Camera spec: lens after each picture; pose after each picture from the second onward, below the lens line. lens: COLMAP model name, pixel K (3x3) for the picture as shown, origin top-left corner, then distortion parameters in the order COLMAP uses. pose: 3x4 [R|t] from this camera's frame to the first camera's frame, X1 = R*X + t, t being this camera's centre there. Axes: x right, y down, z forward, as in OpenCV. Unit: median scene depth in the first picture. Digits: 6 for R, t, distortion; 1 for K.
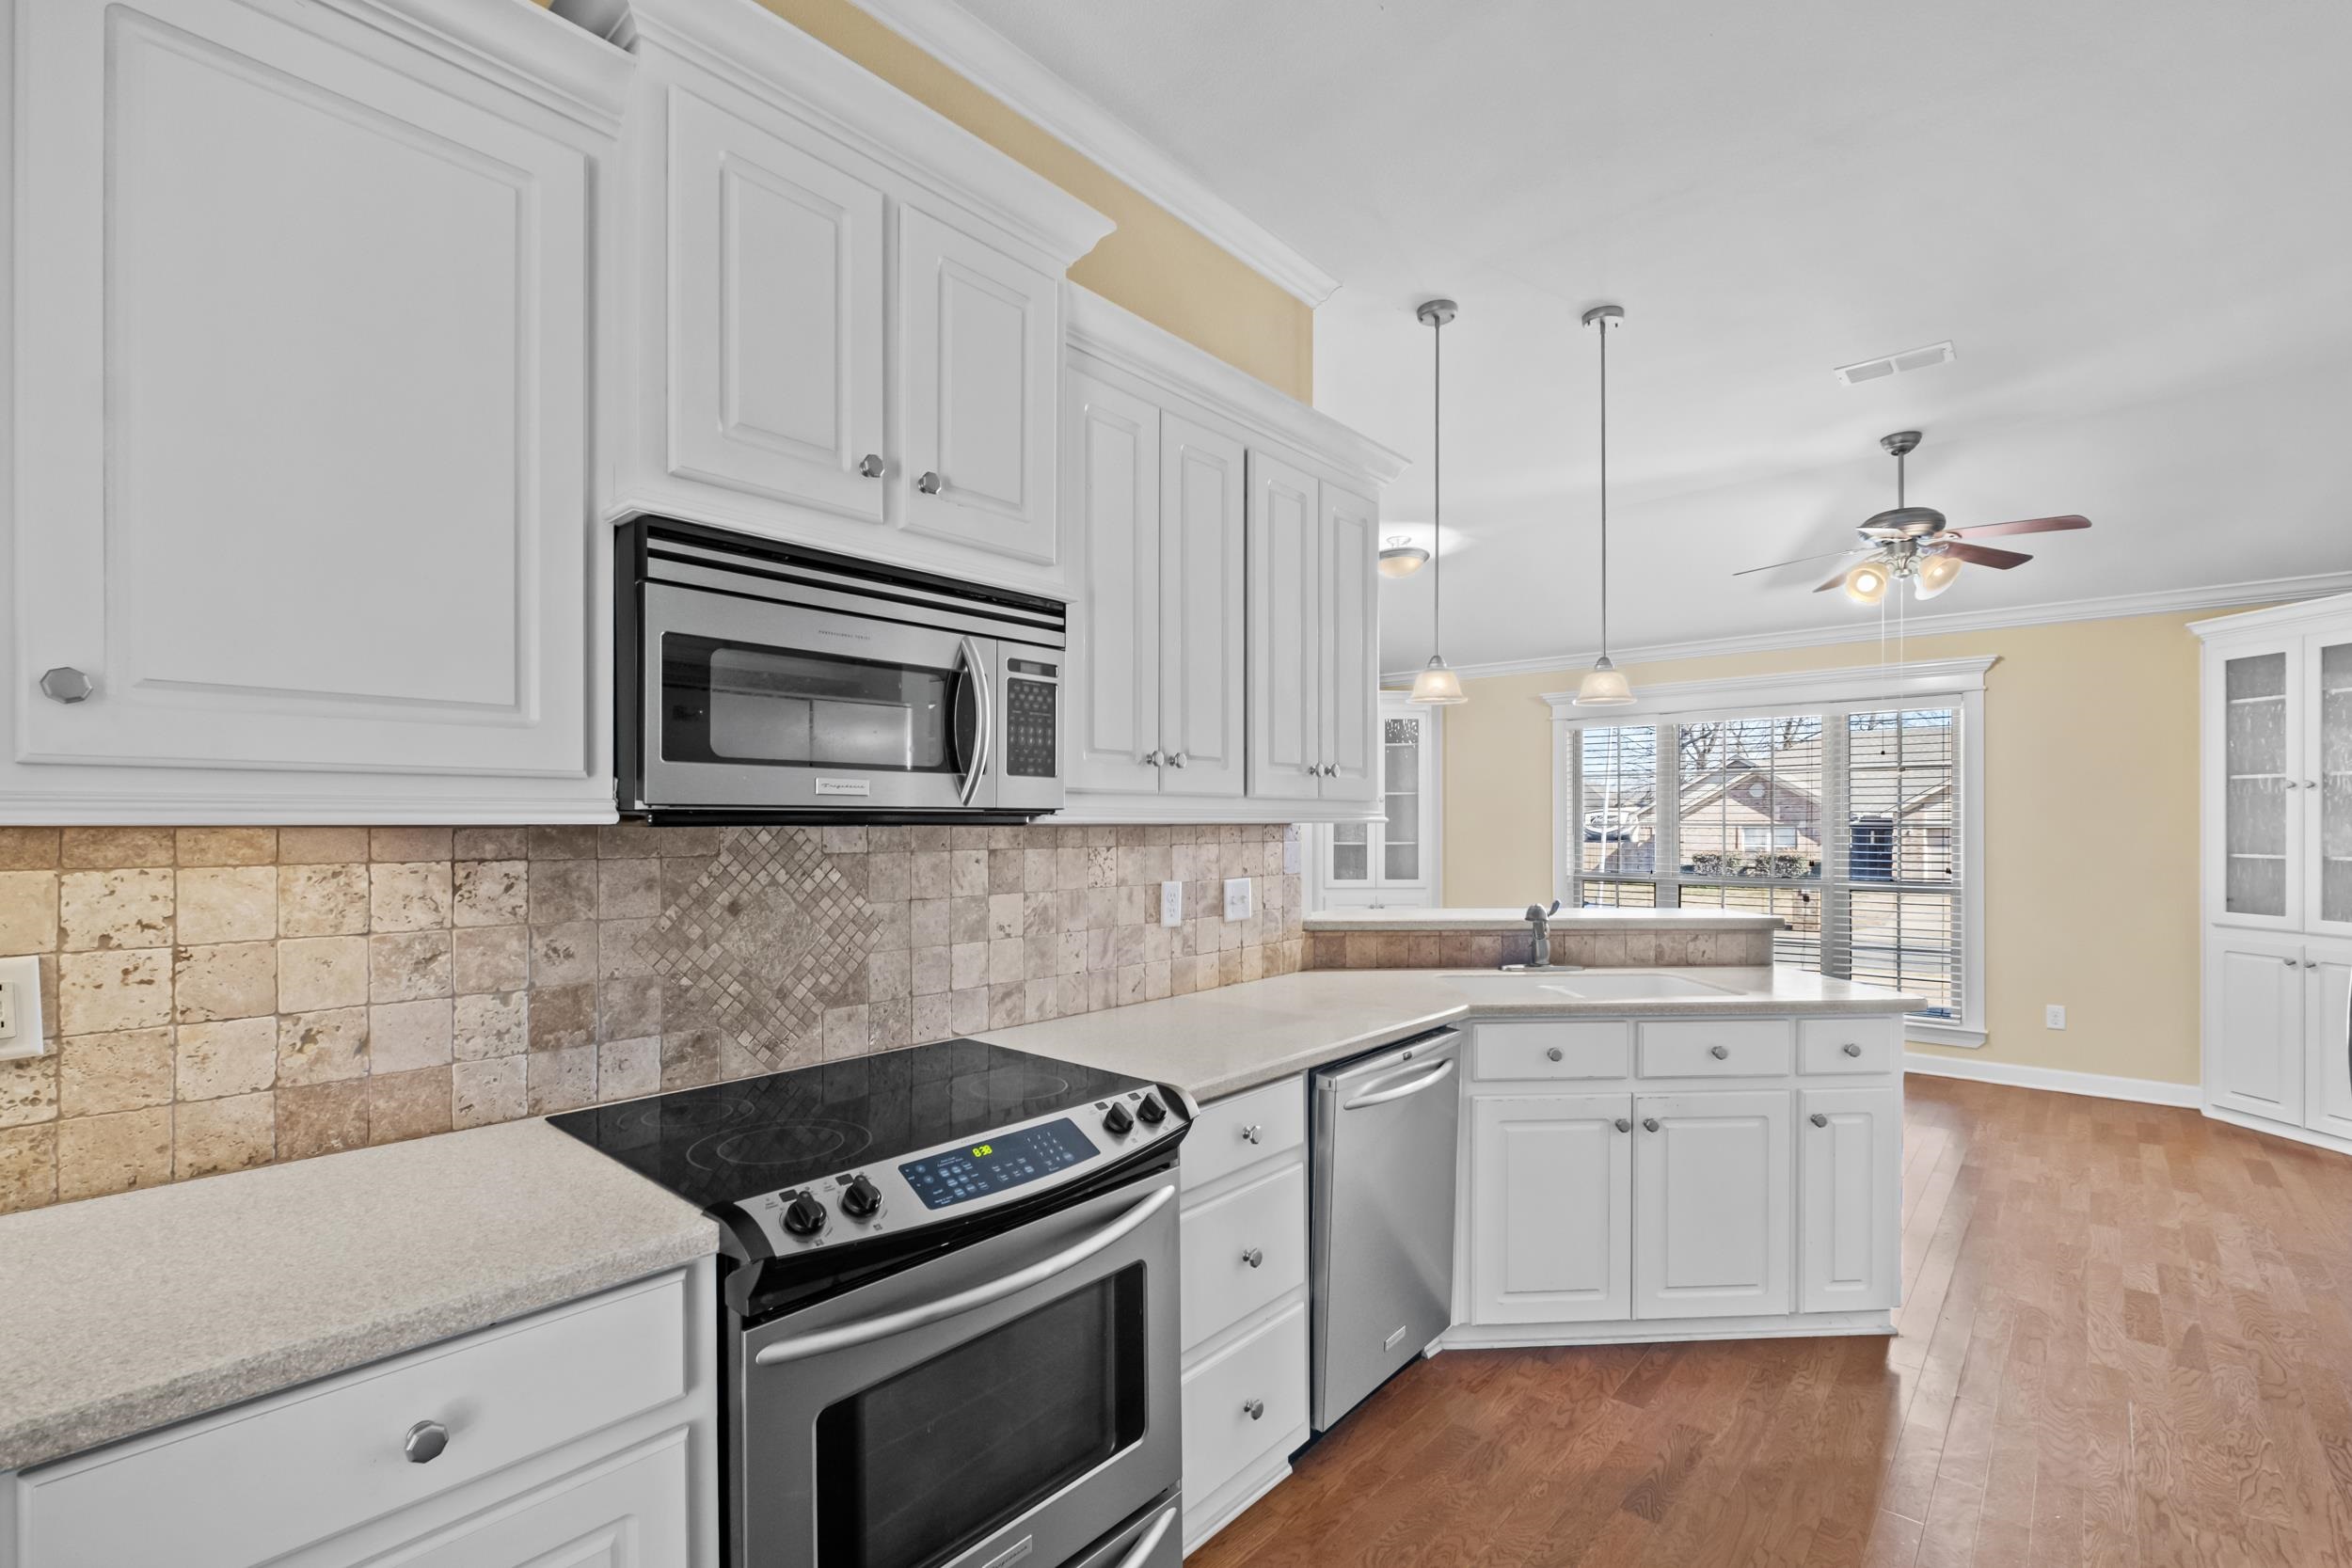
lens RADIAL K [[1037.1, 0, 1157.4], [0, 1037.1, 827.0], [0, 0, 1]] dist [-0.006601, -0.000181]
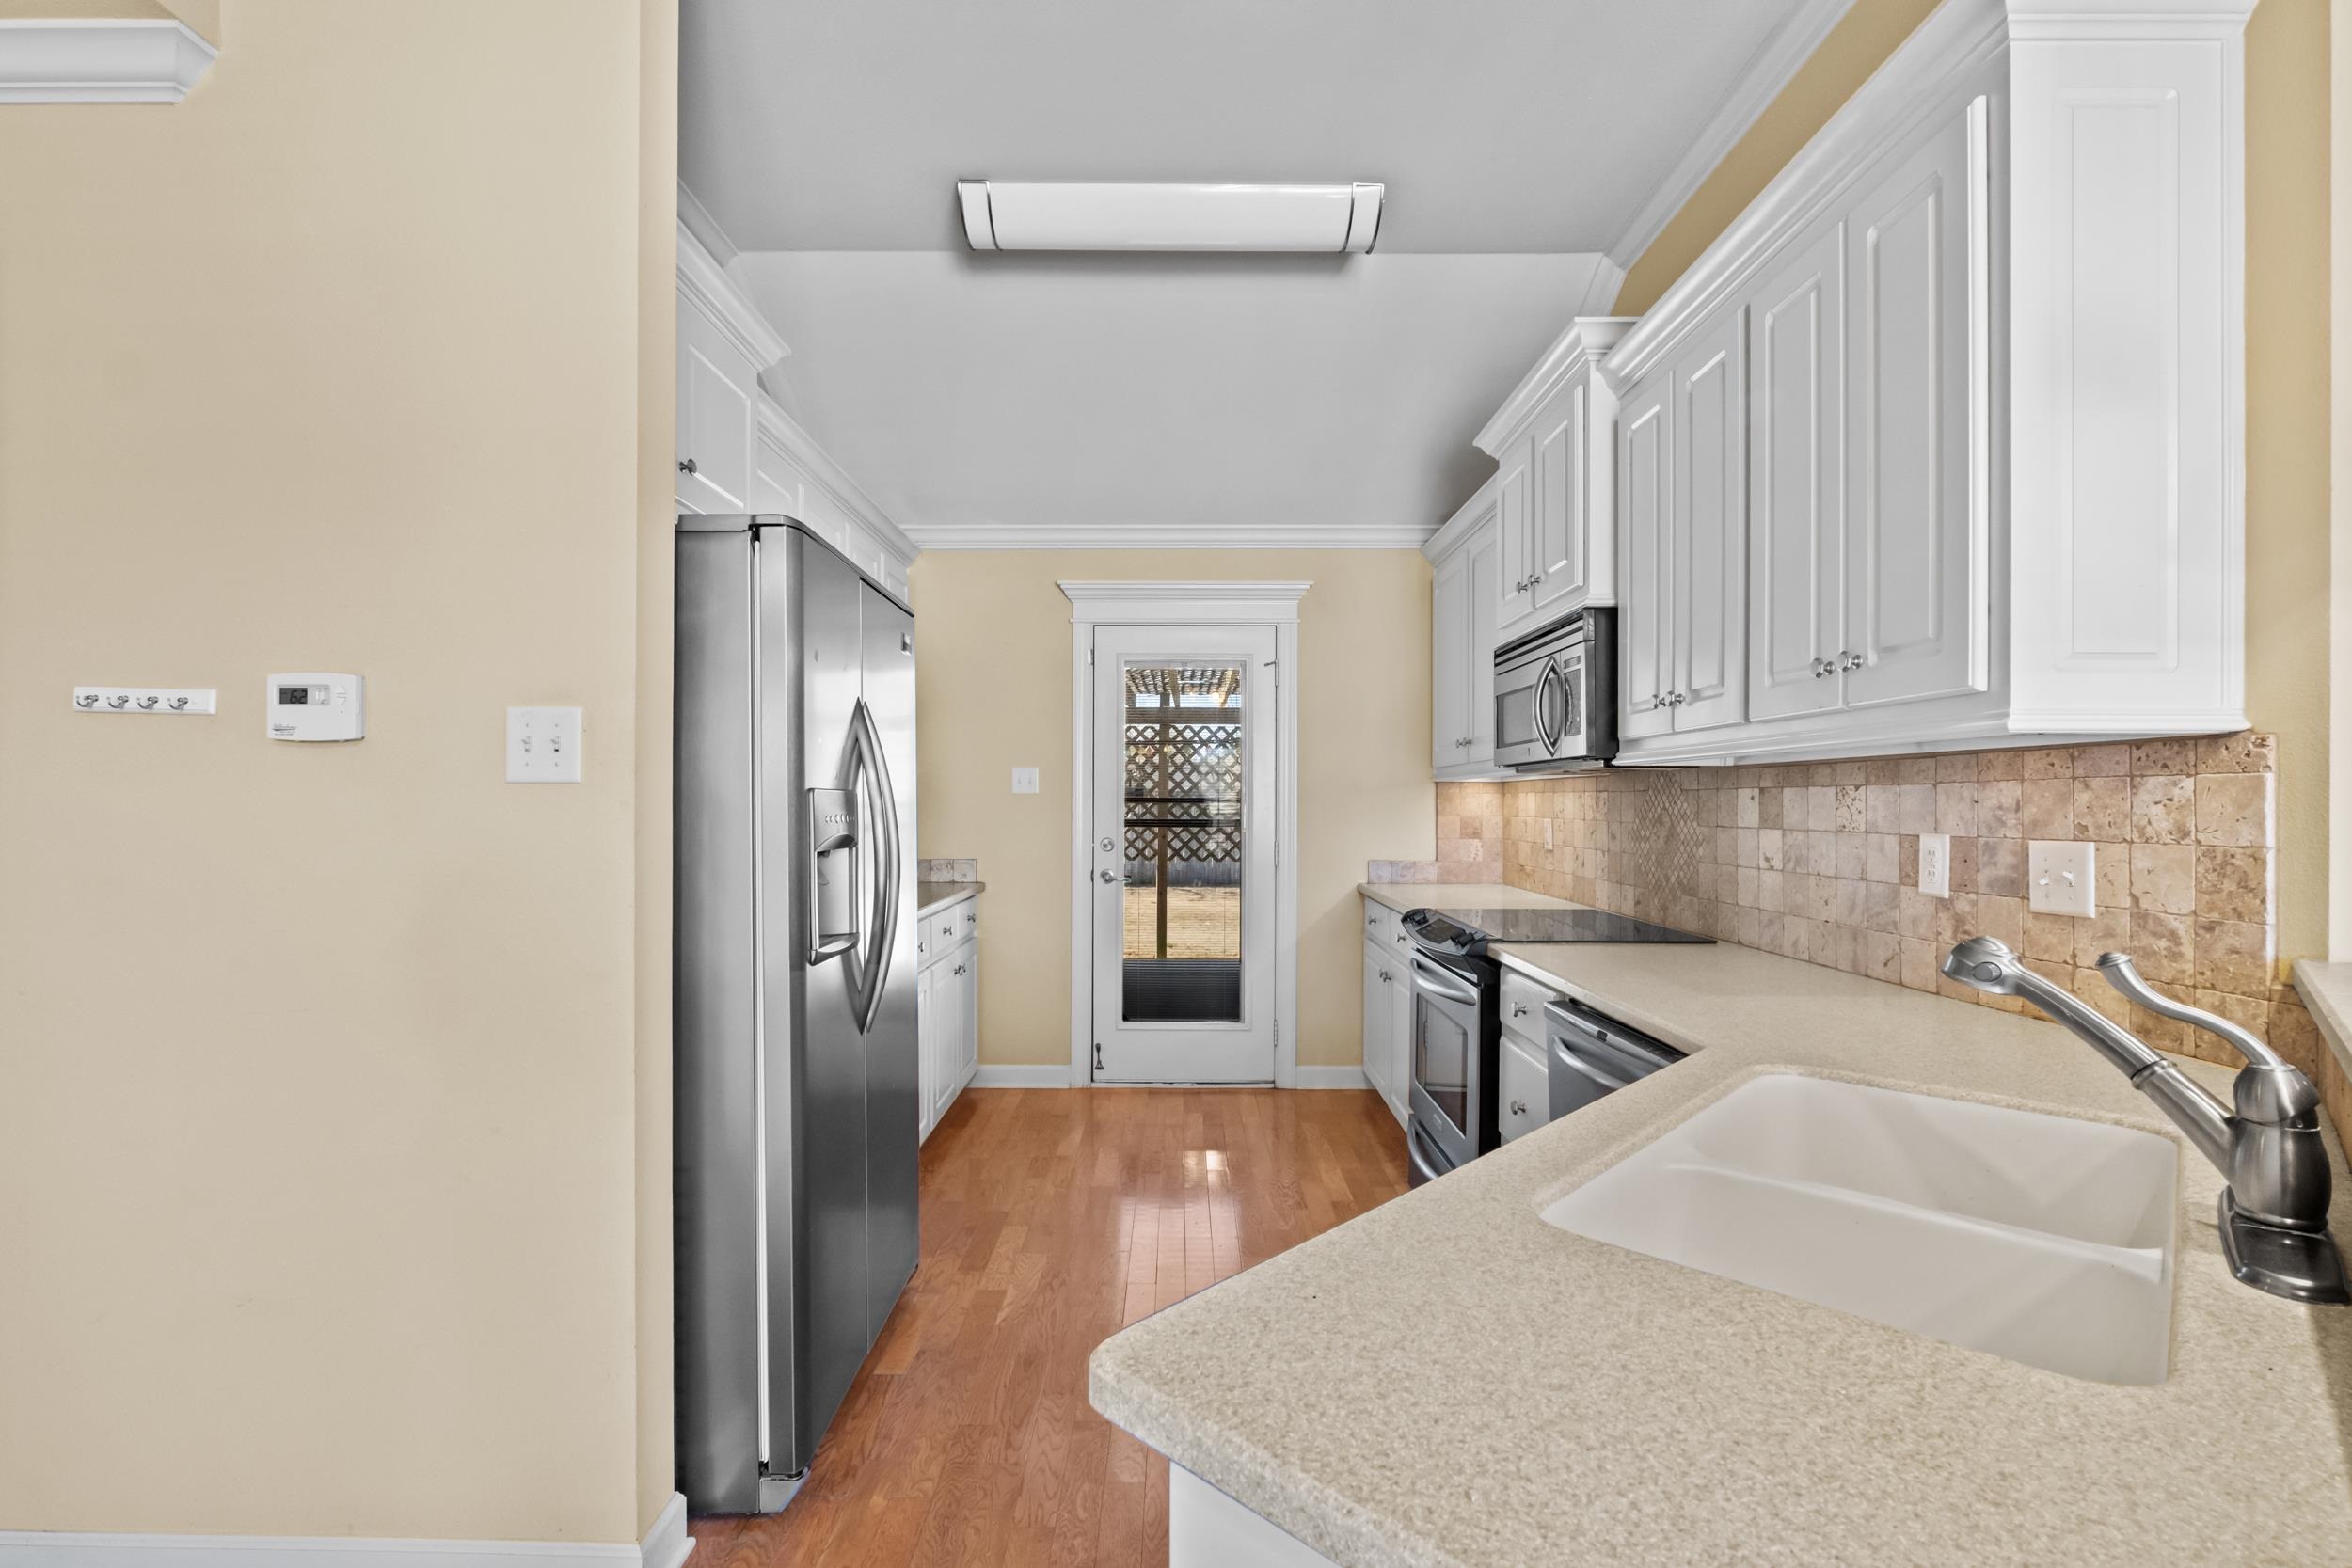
lens RADIAL K [[1037.4, 0, 1183.0], [0, 1037.4, 810.7], [0, 0, 1]] dist [-0.004869, -0.000920]
pose [[-0.739789, 0.002622, -0.672834, 0.771634], [-0.005770, 0.999931, 0.010241, 0.028220], [0.672815, 0.011458, -0.739722, 1.031874]]
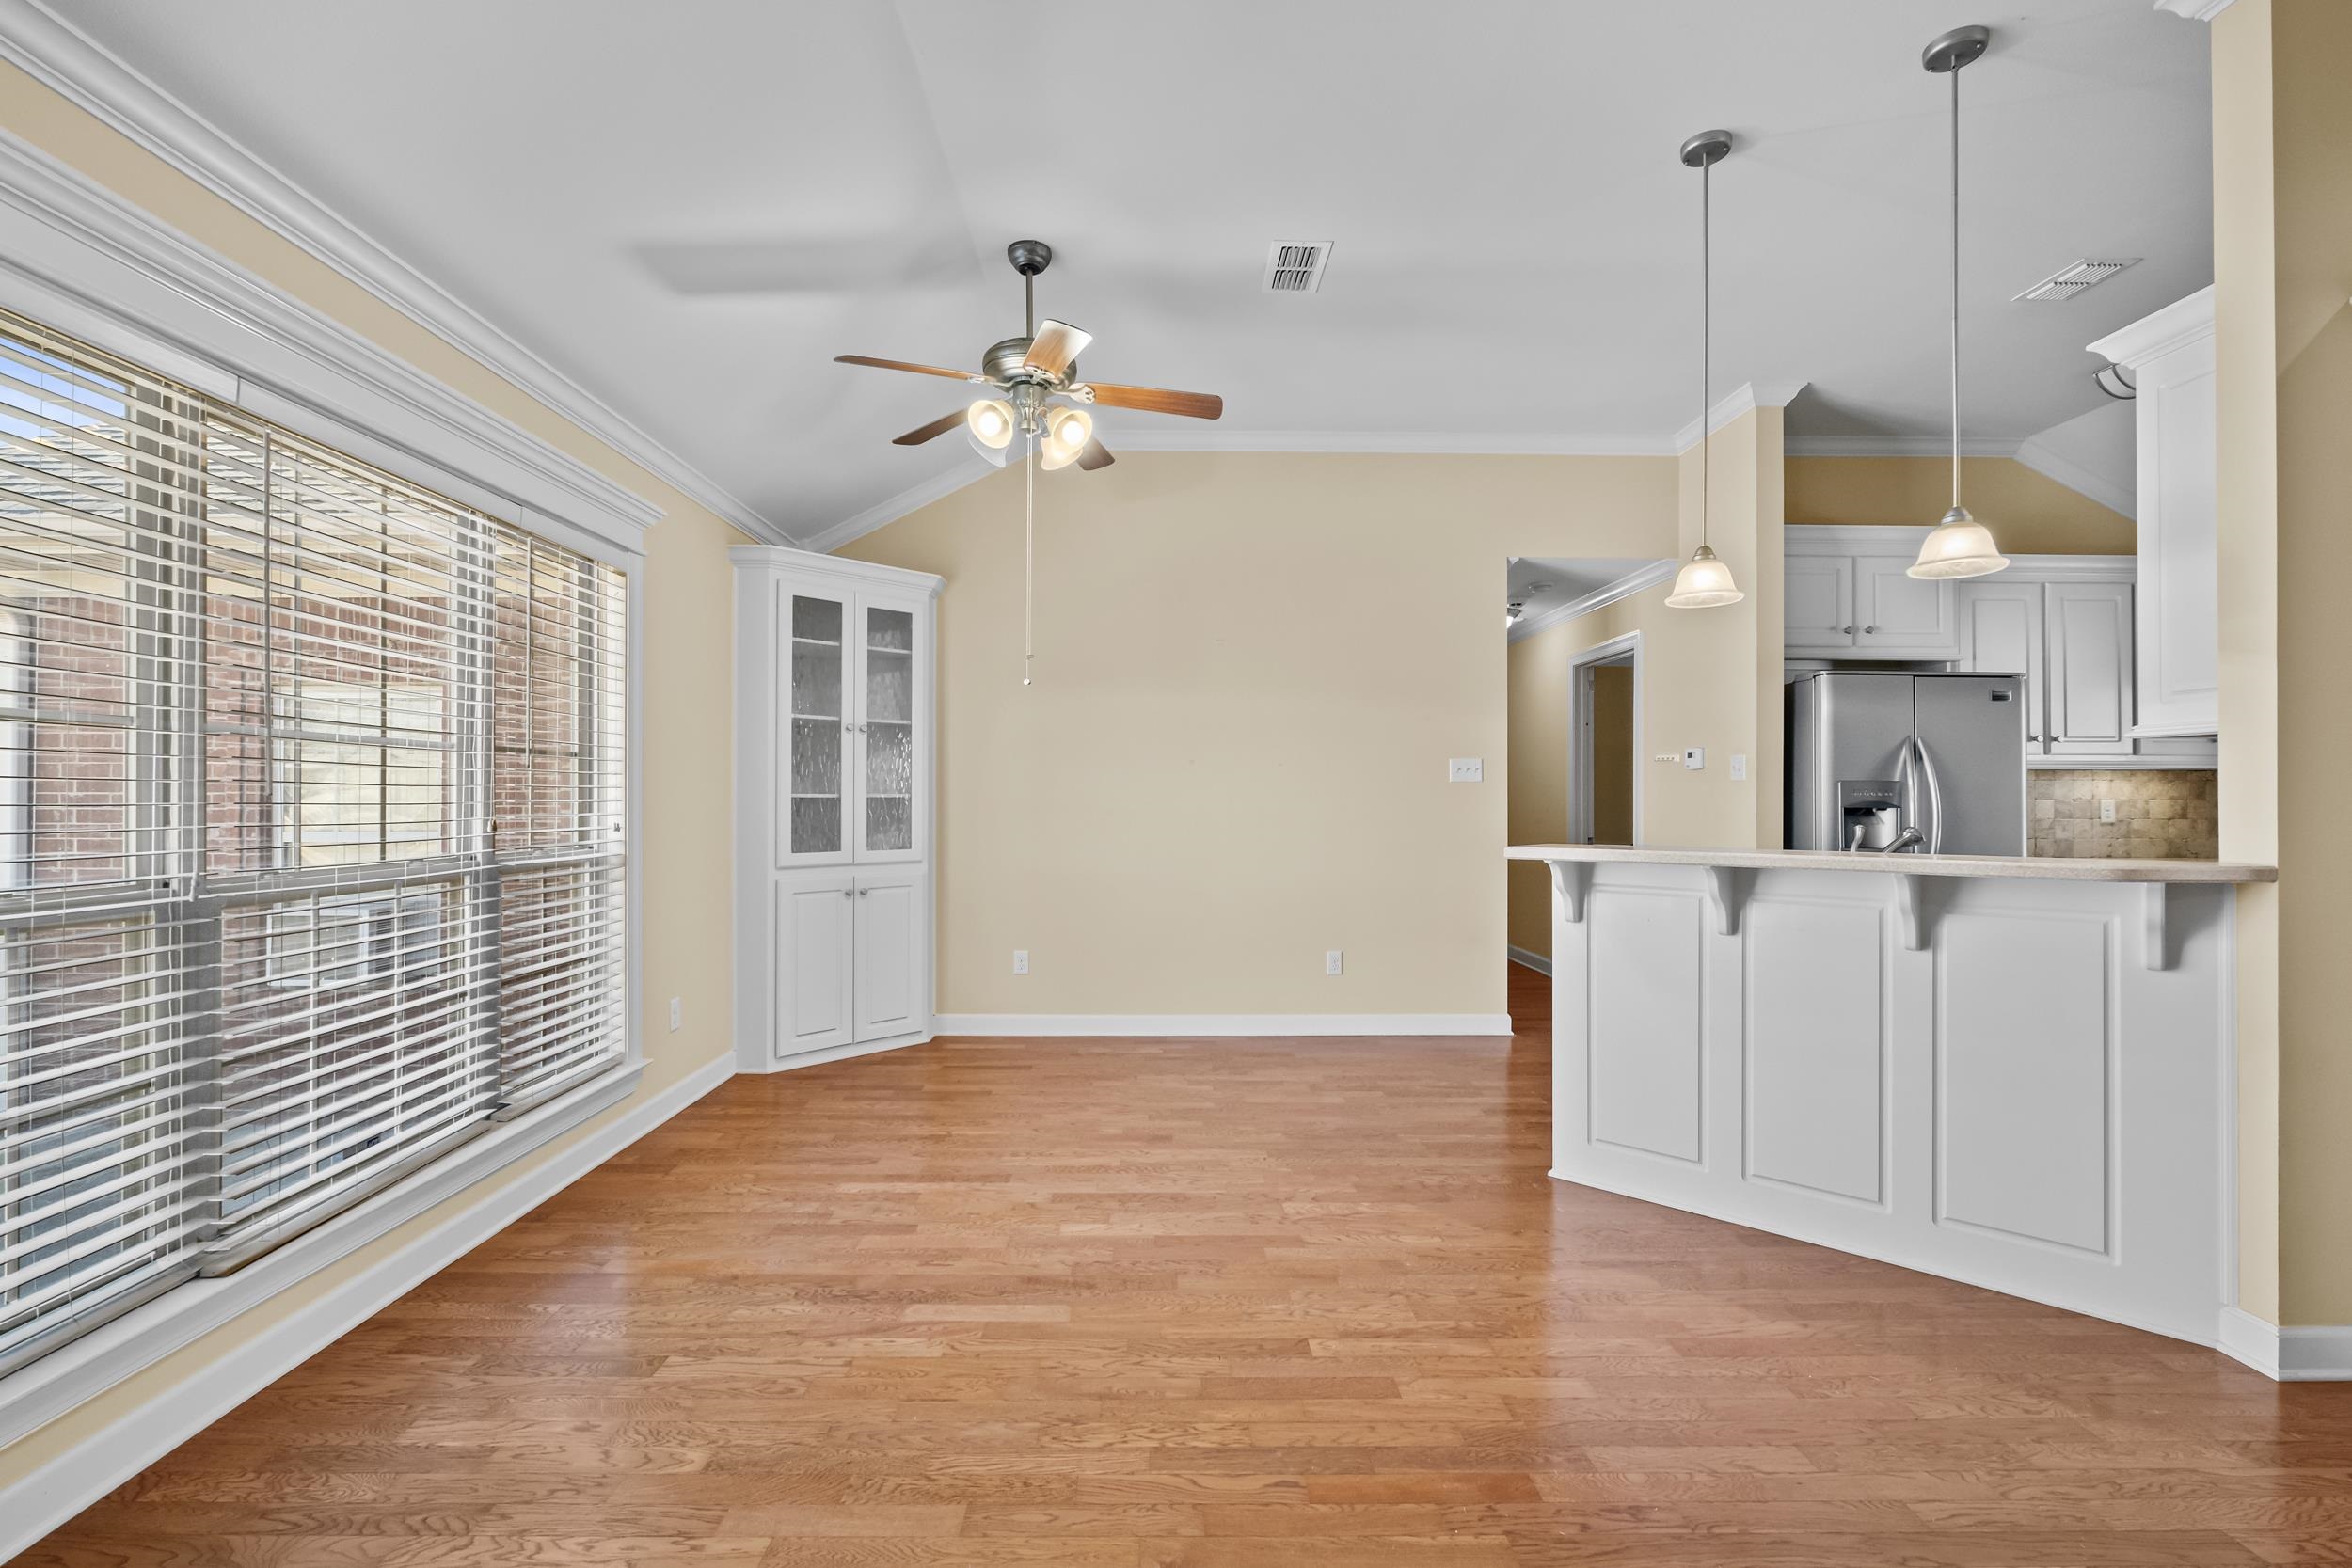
lens RADIAL K [[1037.3, 0, 1173.1], [0, 1037.3, 792.7], [0, 0, 1]] dist [-0.001411, -0.000249]
pose [[-0.685282, 0.001322, 0.728277, 0.120623], [0.000697, 0.999999, -0.001159, 0.040370], [-0.728278, -0.000287, -0.685282, 2.093261]]
